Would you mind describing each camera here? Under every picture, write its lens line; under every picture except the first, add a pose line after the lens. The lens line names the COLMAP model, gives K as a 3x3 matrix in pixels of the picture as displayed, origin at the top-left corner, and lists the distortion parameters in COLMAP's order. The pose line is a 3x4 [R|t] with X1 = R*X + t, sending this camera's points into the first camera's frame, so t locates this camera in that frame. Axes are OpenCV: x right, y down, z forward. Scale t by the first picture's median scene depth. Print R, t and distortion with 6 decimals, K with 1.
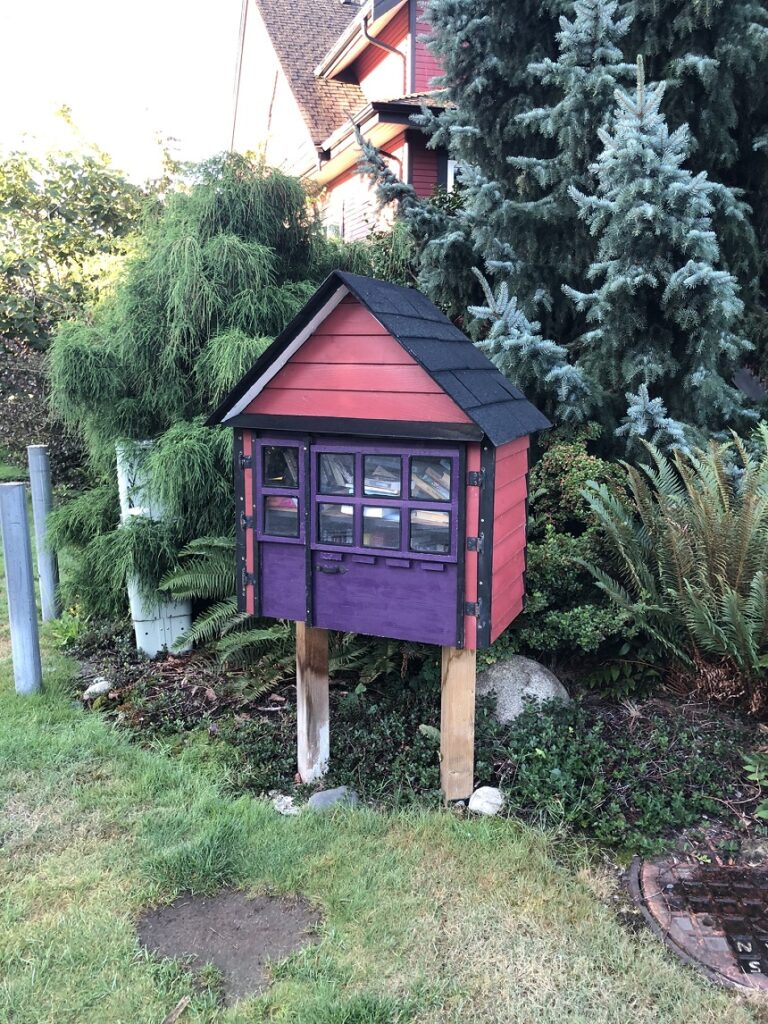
lens RADIAL K [[835.1, 0, 384.0], [0, 835.1, 512.0], [0, 0, 1]] dist [0.038487, -0.009186]
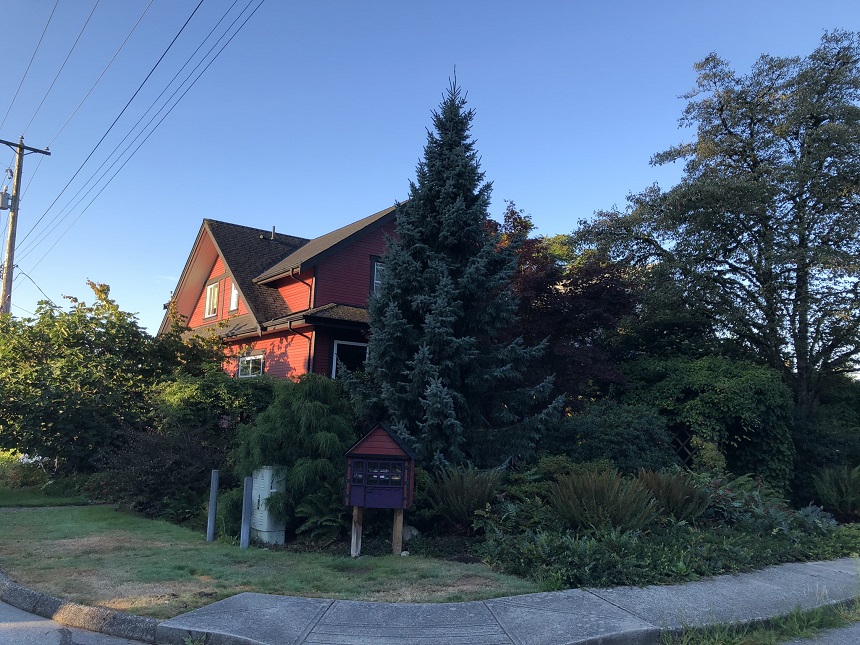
lens RADIAL K [[701.4, 0, 430.0], [0, 701.4, 322.5], [0, 0, 1]] dist [0.038487, -0.009186]
pose [[0.951434, 0.081993, 0.296733, -0.682487], [0.022878, 0.942382, -0.333756, 0.347831], [-0.307001, 0.324335, 0.894738, -1.916609]]
